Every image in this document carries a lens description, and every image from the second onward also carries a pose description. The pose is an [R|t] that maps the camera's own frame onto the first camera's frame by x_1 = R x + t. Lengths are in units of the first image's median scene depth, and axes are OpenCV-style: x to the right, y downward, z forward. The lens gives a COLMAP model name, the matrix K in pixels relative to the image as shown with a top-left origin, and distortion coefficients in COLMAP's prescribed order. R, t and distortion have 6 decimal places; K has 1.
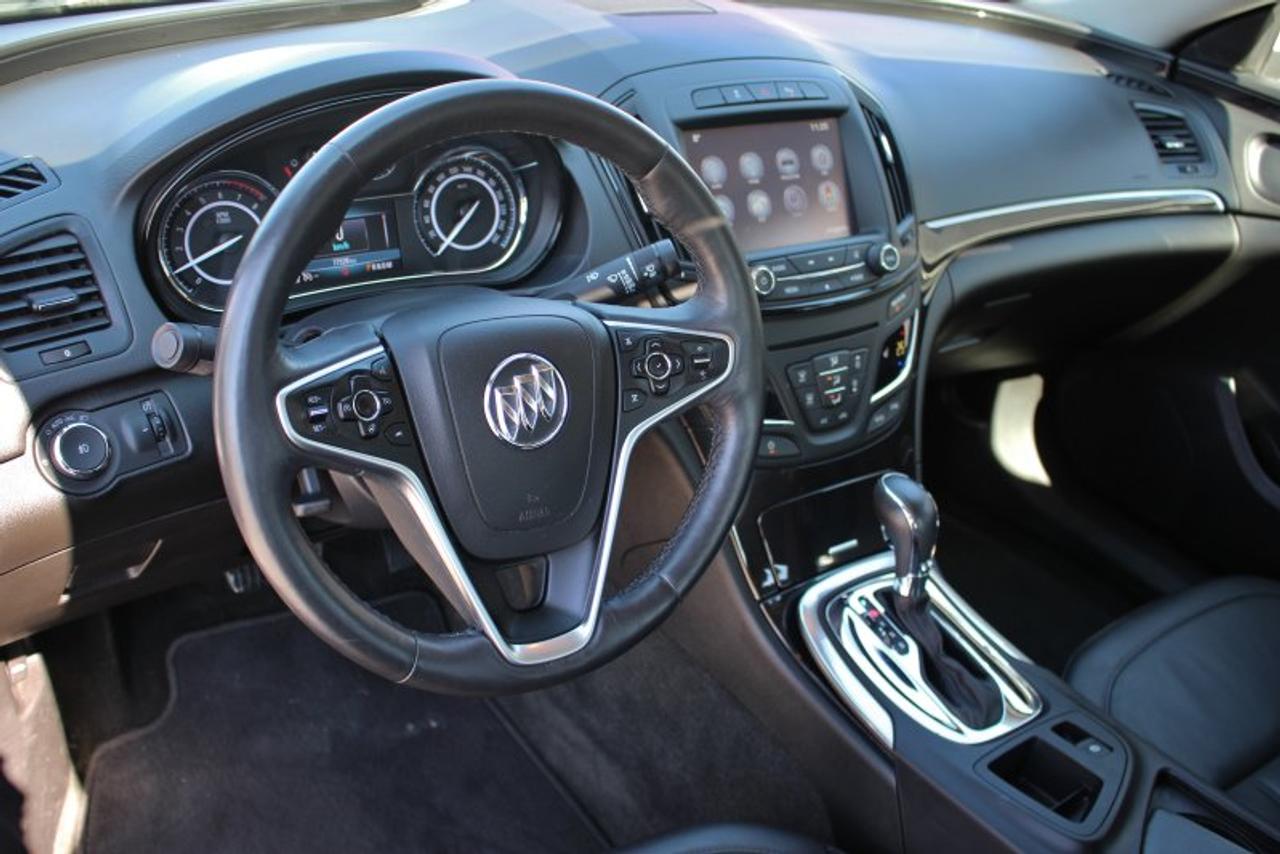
lens RADIAL K [[1254.2, 0, 635.2], [0, 1254.2, 427.4], [0, 0, 1]] dist [-0.100080, 0.000000]
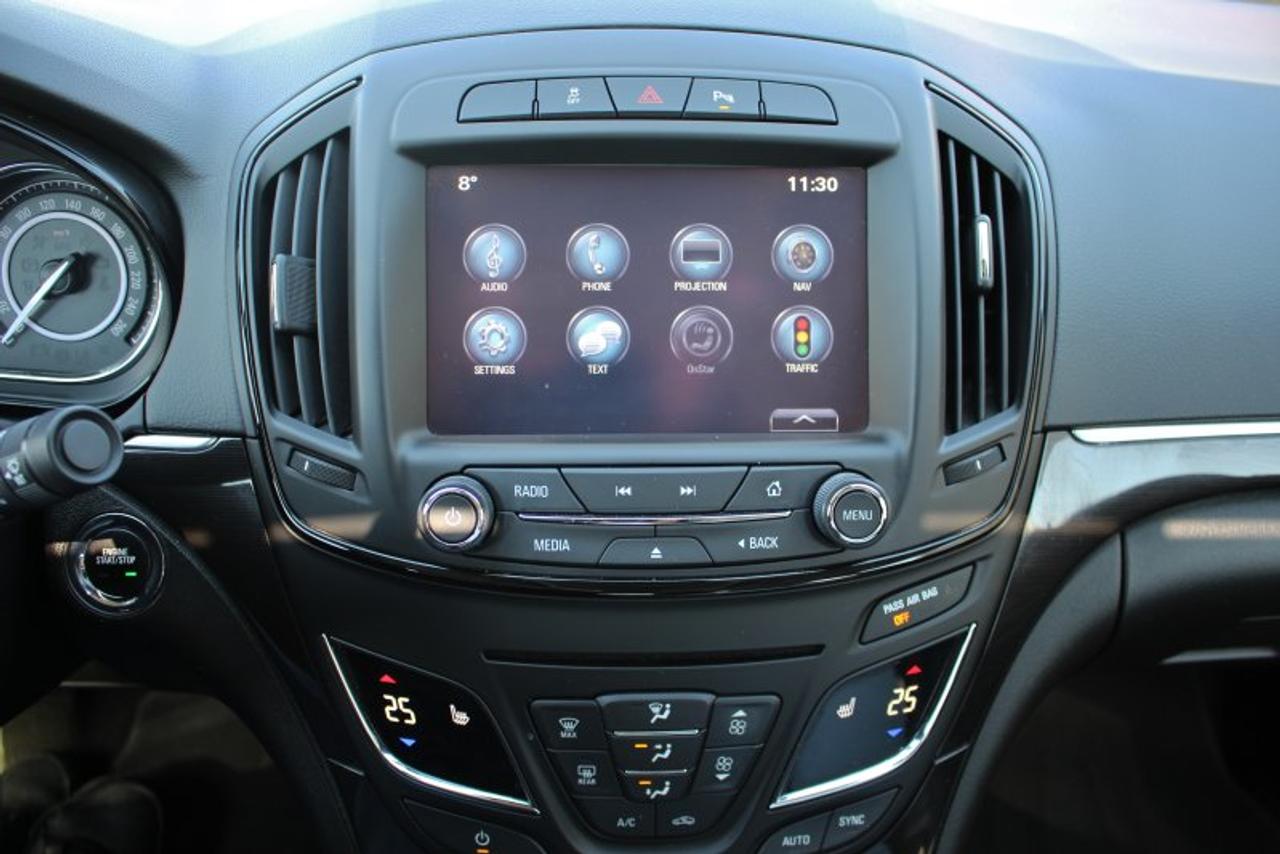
lens RADIAL K [[1044.2, 0, 638.7], [0, 1044.2, 431.3], [0, 0, 1]] dist [-0.138574, 0.103899]
pose [[0.841740, 0.212112, -0.496470, 0.317200], [-0.201761, 0.976548, 0.075145, -0.178554], [0.500766, 0.036915, 0.864795, 0.681016]]
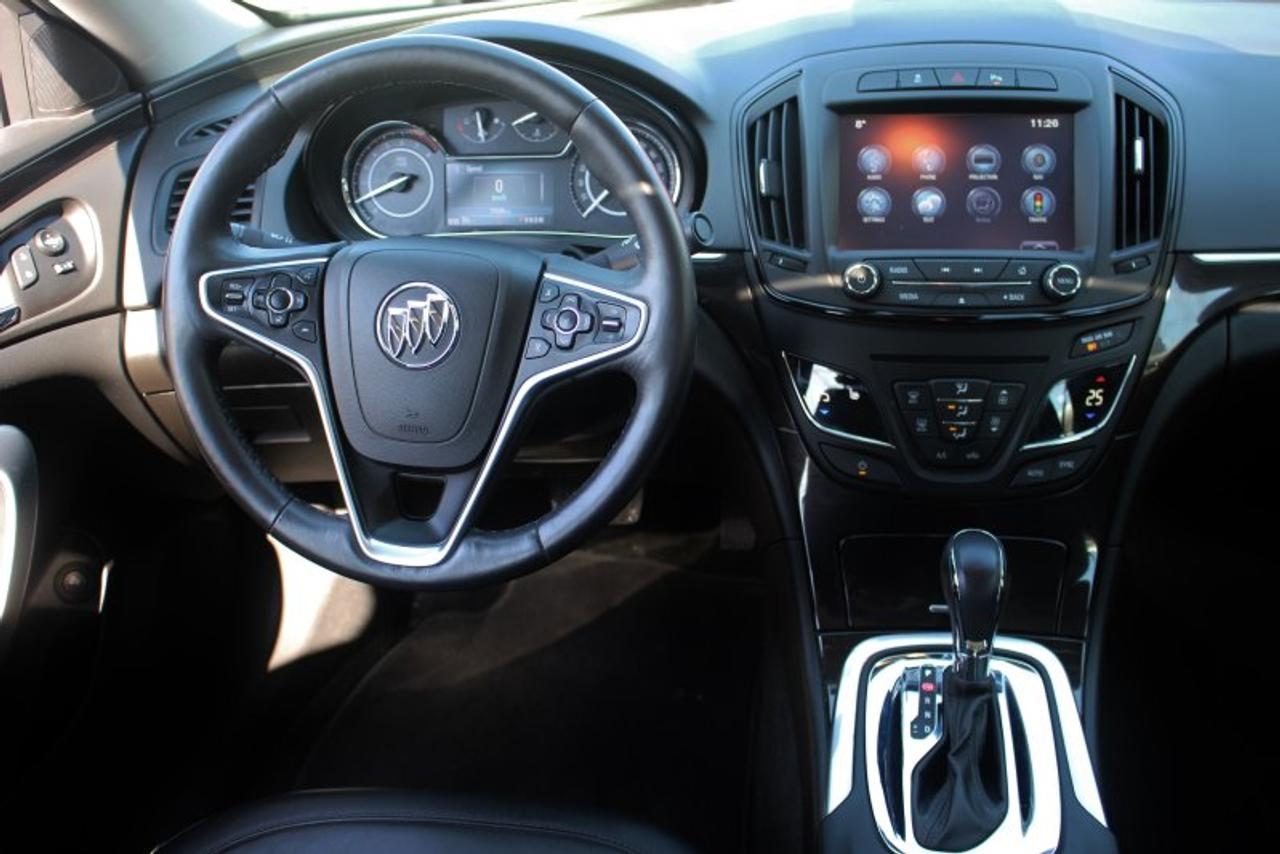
lens RADIAL K [[1254.2, 0, 640.0], [0, 1254.2, 431.1], [0, 0, 1]] dist [-0.100080, 0.000000]
pose [[0.734059, 0.193439, -0.650952, 0.563904], [-0.215796, 0.975331, 0.046487, -0.016708], [0.643887, 0.106349, 0.757694, 0.216522]]
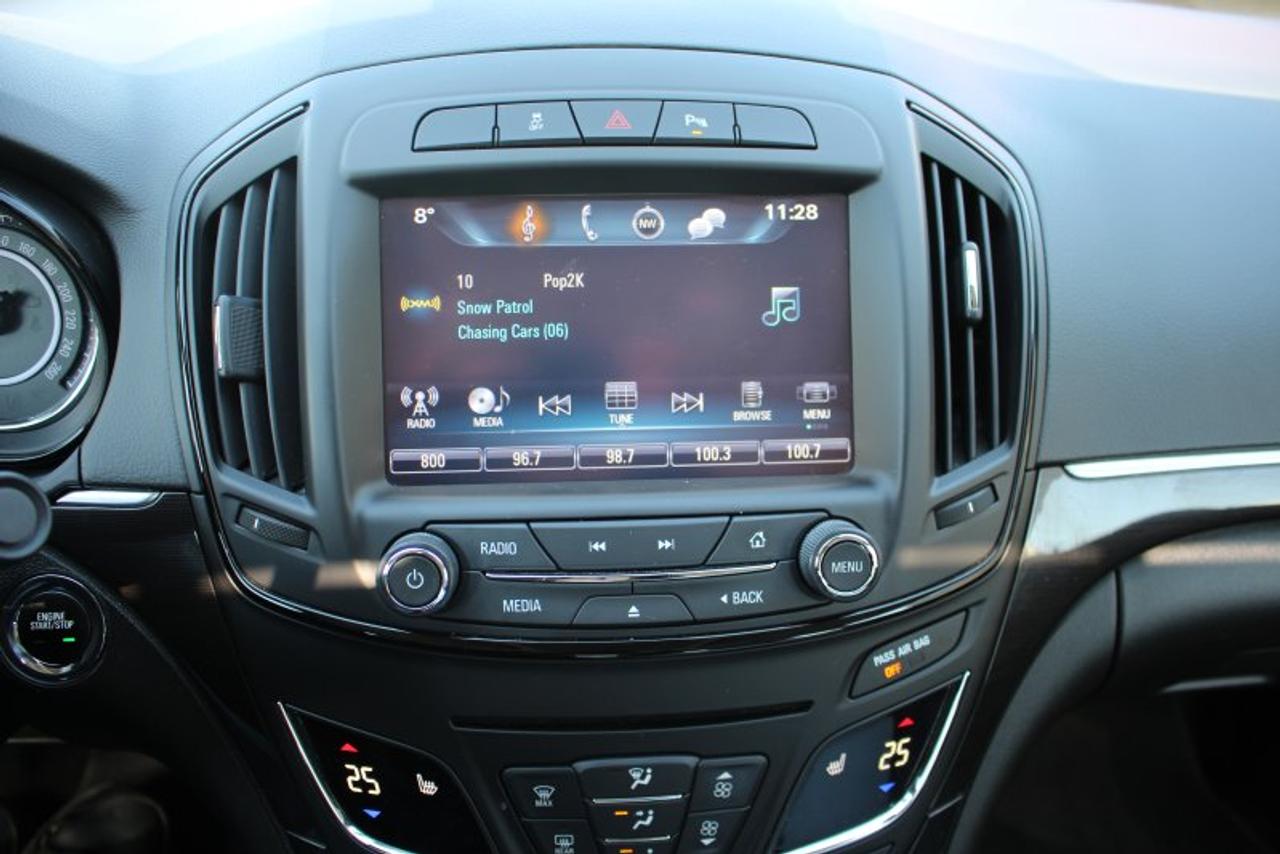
lens RADIAL K [[1044.2, 0, 642.7], [0, 1044.2, 433.3], [0, 0, 1]] dist [-0.138574, 0.103899]
pose [[0.863245, 0.195765, -0.465280, 0.300424], [-0.186808, 0.980189, 0.065821, -0.190805], [0.468947, 0.030099, 0.882713, 0.699276]]
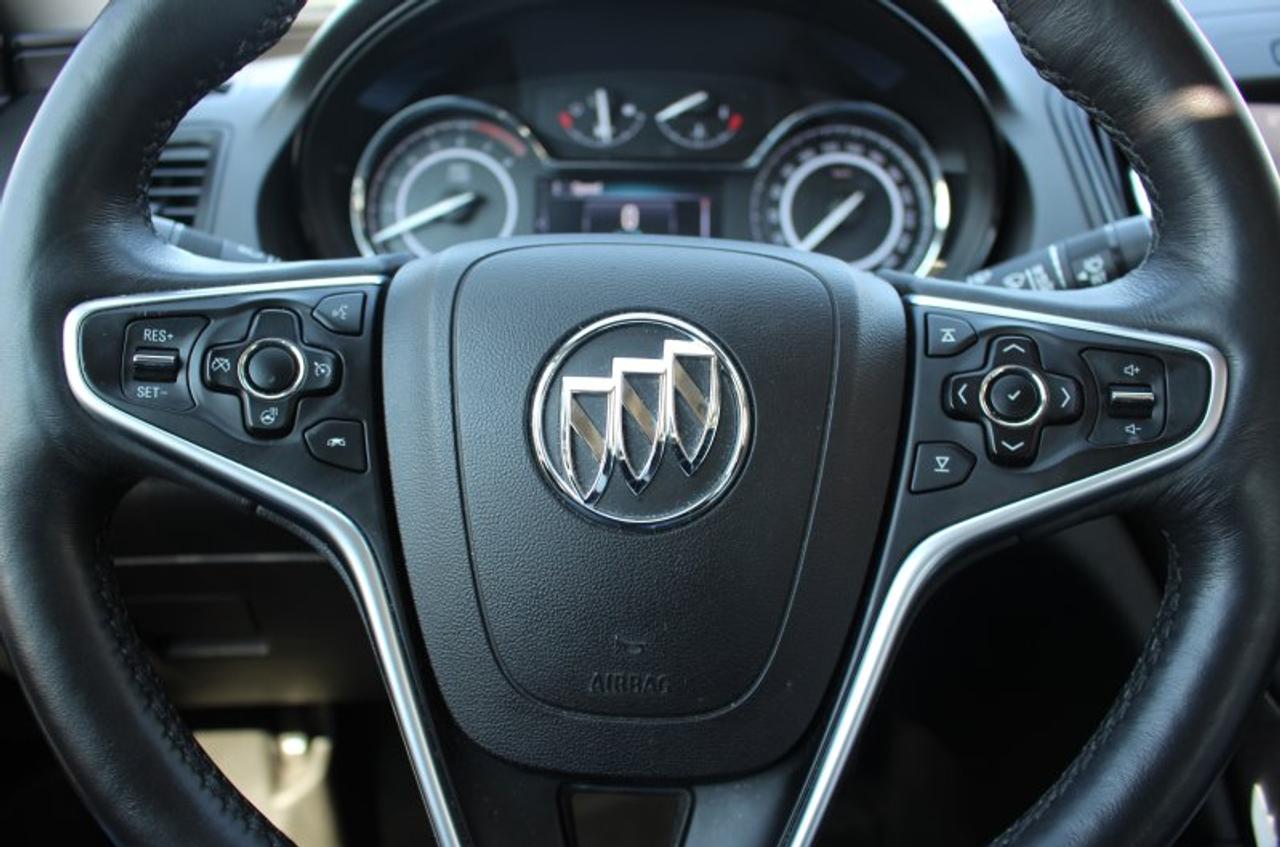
lens RADIAL K [[1075.3, 0, 640.9], [0, 1075.3, 430.1], [0, 0, 1]] dist [-0.102983, 0.017798]
pose [[0.821247, 0.067665, -0.566546, 0.090013], [-0.174754, 0.975054, -0.136863, 0.024398], [0.543152, 0.211405, 0.812585, 0.497598]]
